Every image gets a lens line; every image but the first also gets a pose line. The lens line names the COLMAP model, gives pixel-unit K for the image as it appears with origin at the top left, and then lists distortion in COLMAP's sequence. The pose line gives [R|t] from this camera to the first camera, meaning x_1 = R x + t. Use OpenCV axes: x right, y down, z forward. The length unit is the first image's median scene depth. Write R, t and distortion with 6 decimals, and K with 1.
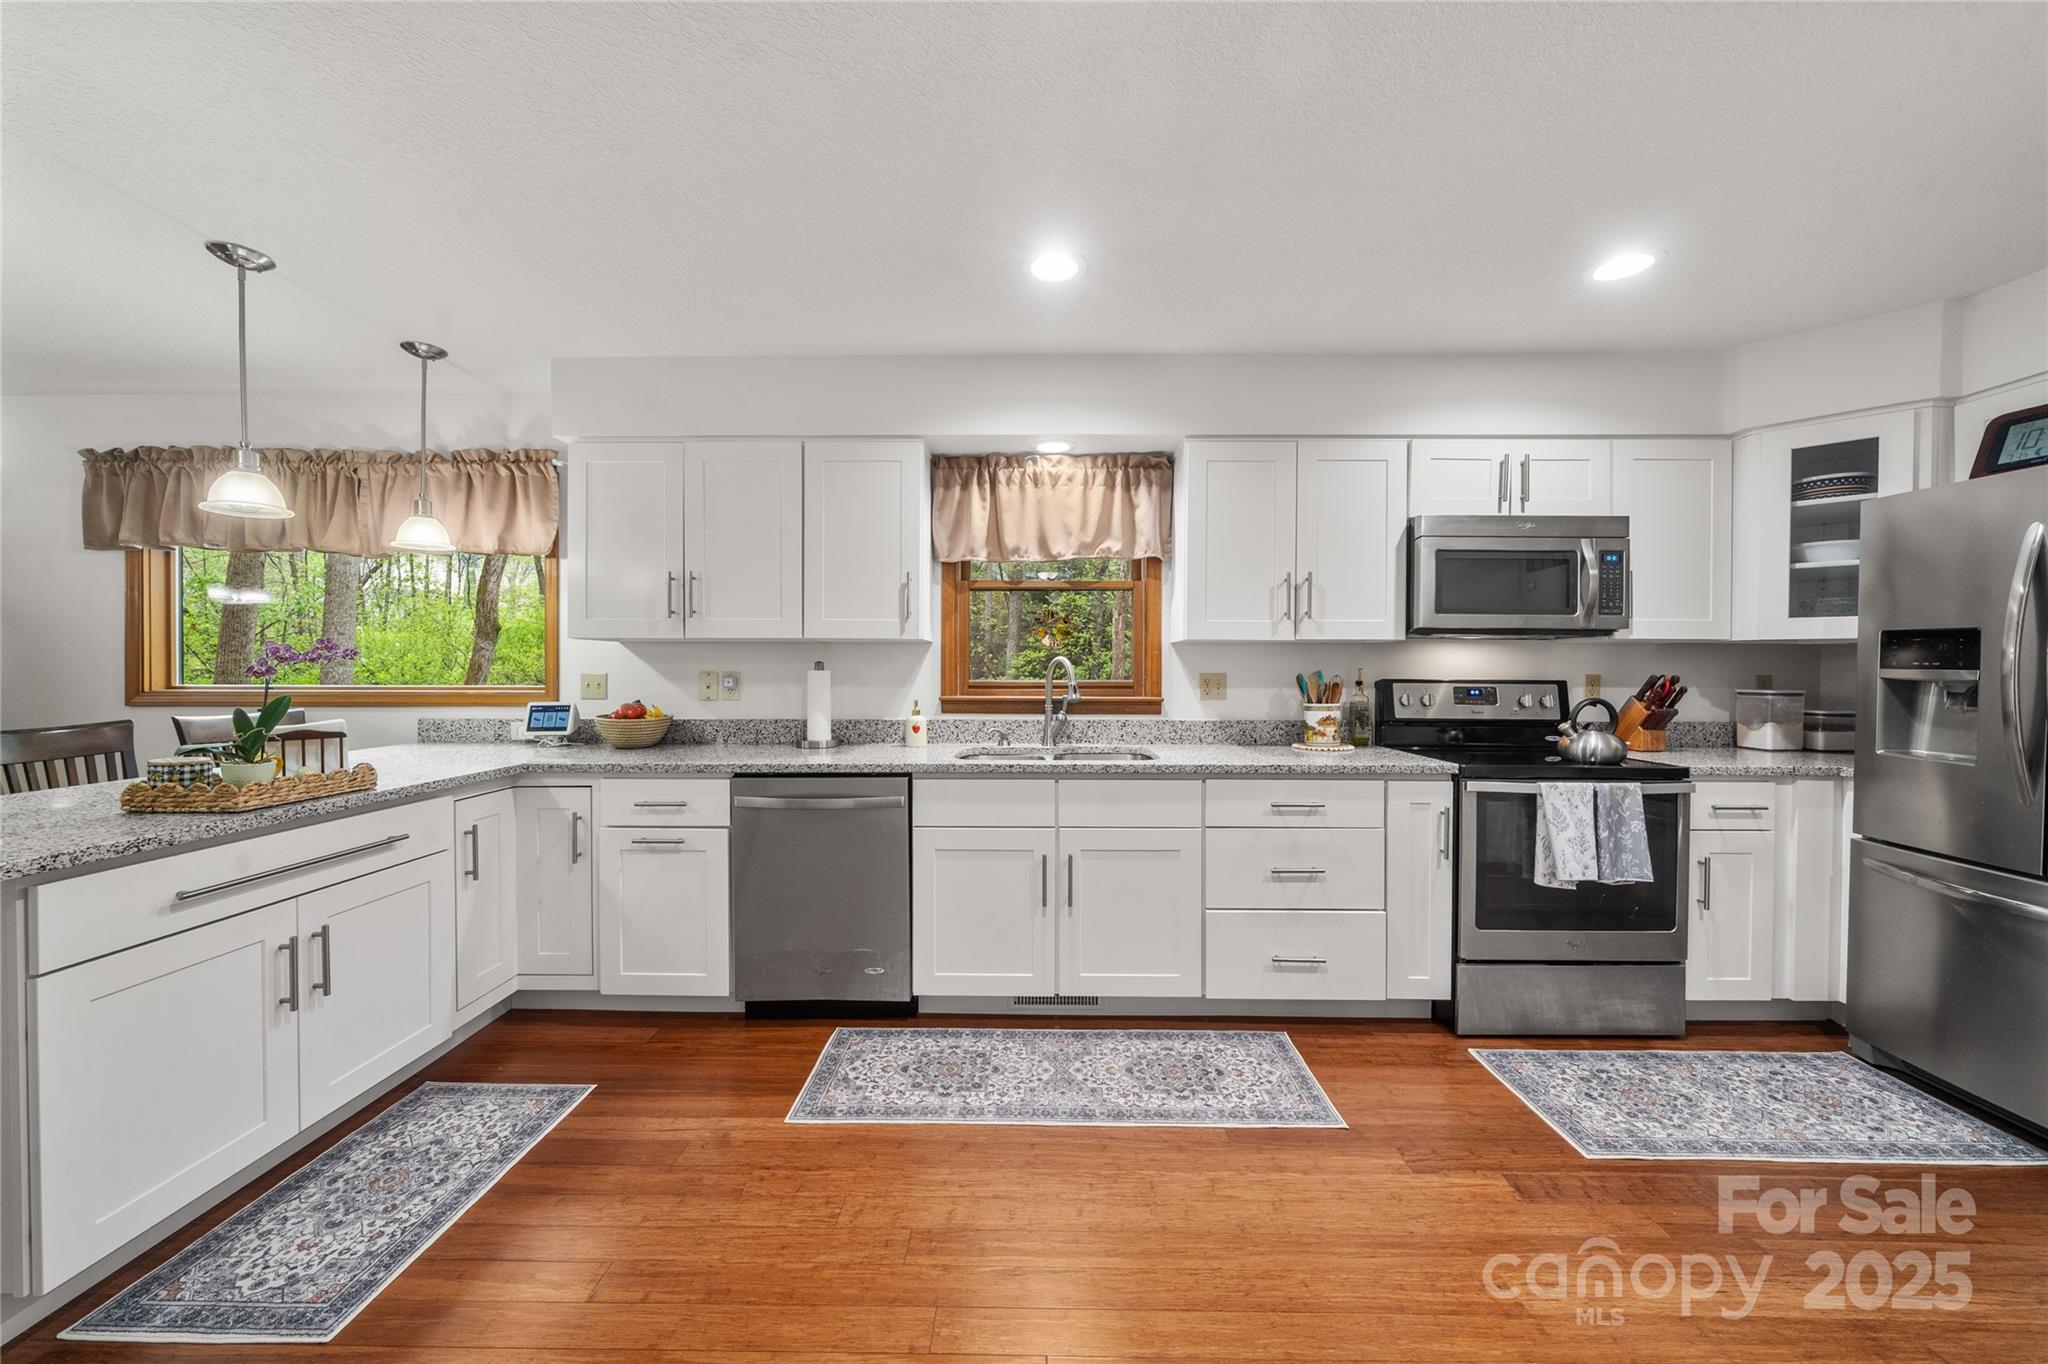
lens RADIAL K [[709.3, 0, 1037.2], [0, 709.3, 674.3], [0, 0, 1]] dist [-0.006684, 0.000099]
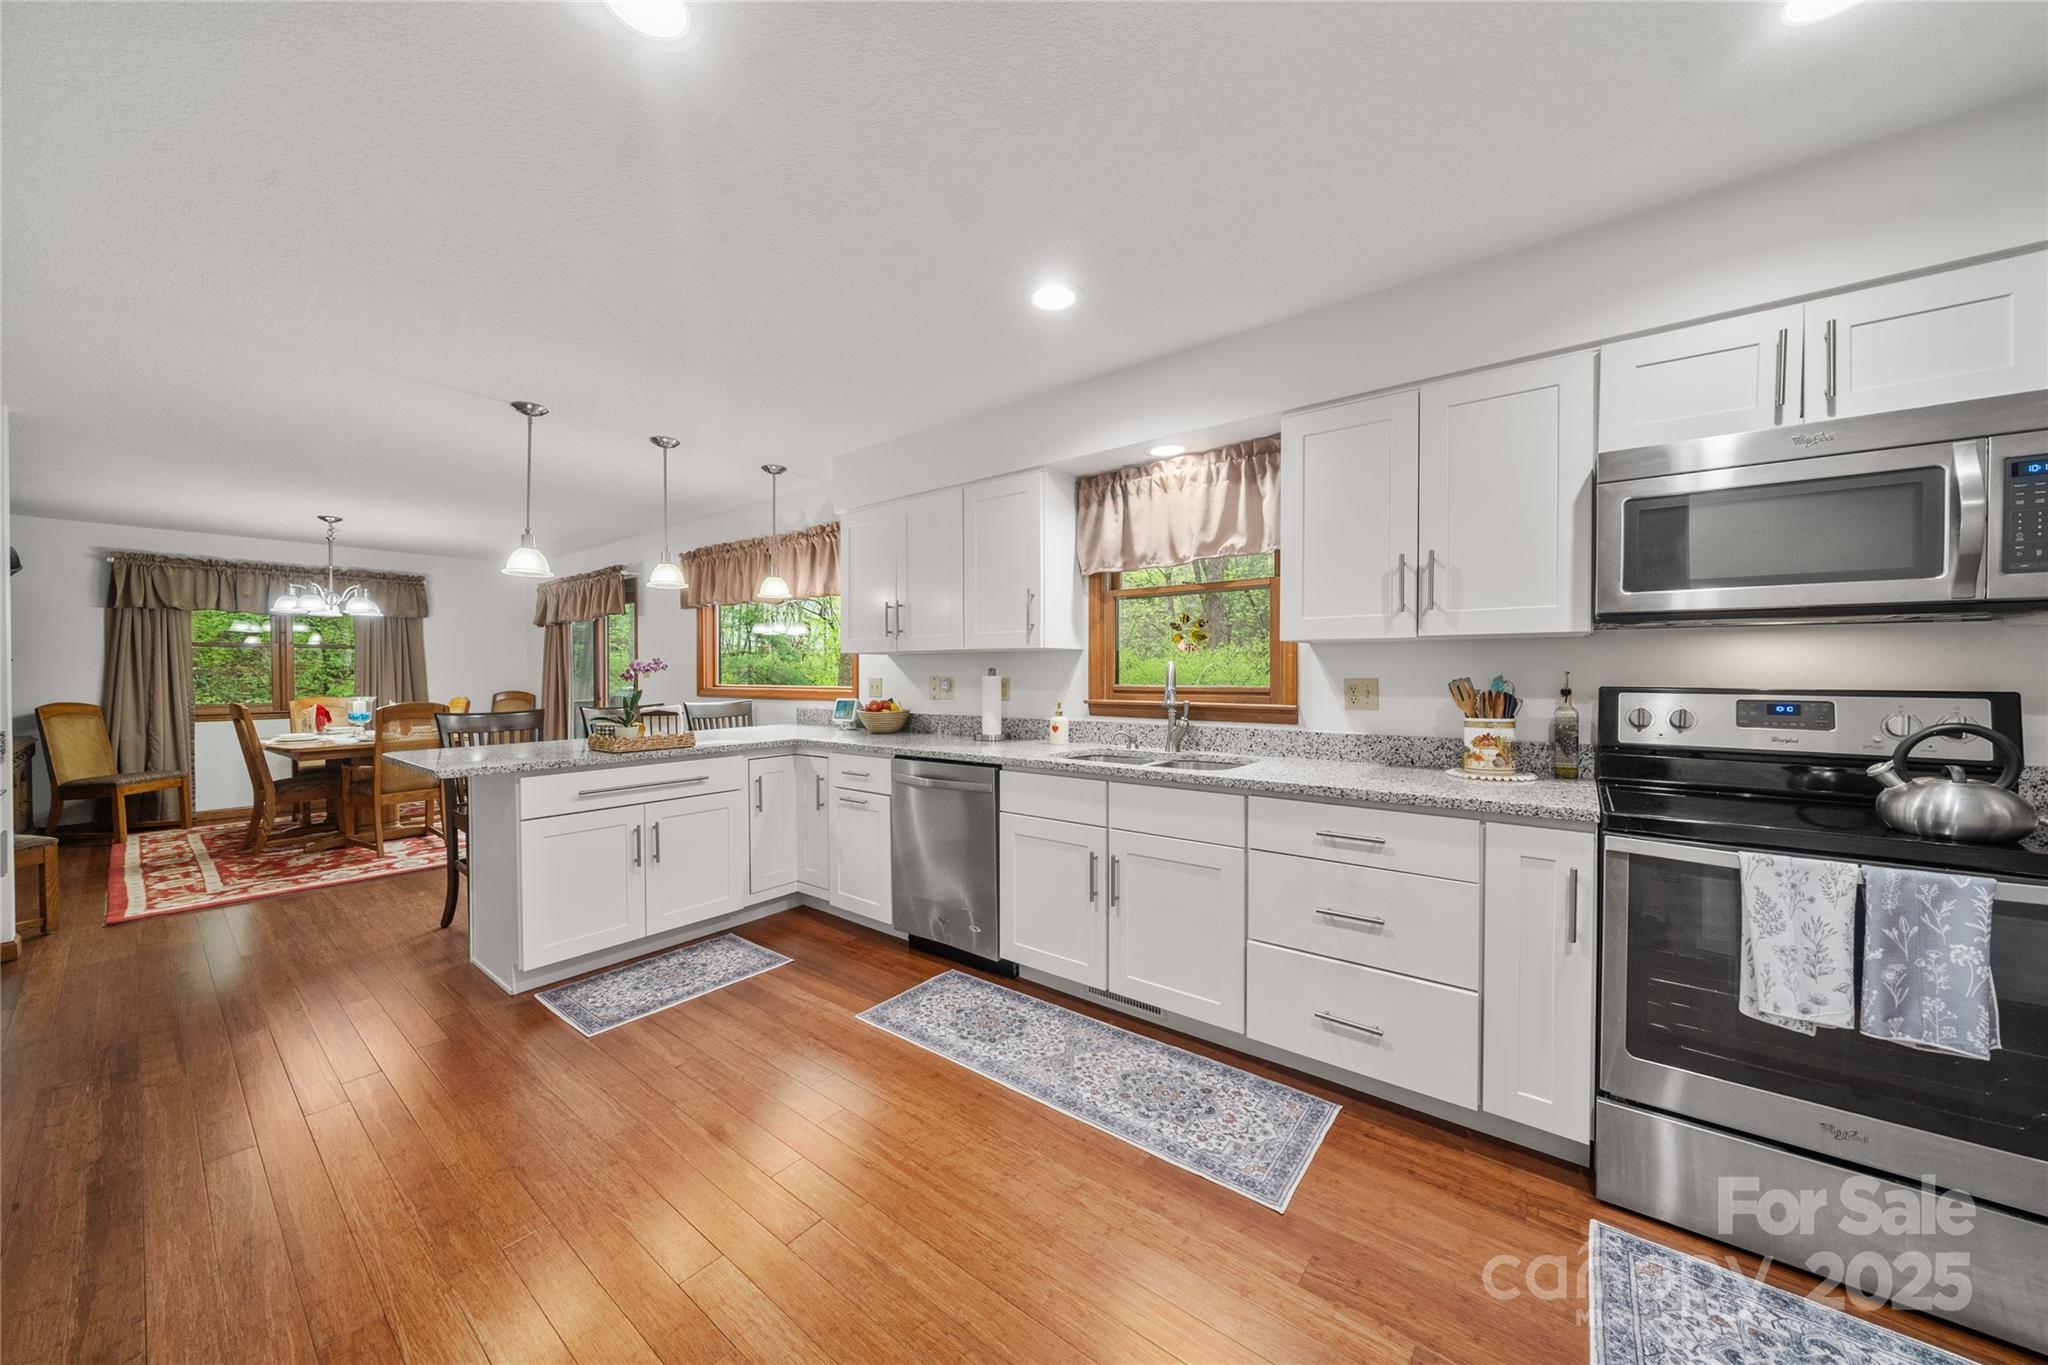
lens RADIAL K [[709.3, 0, 1037.2], [0, 709.3, 680.5], [0, 0, 1]] dist [-0.006684, 0.000099]
pose [[0.799561, 0.002773, -0.600578, 0.563083], [-0.001347, 0.999995, 0.002824, -0.001287], [0.600583, -0.001449, 0.799561, 0.113841]]
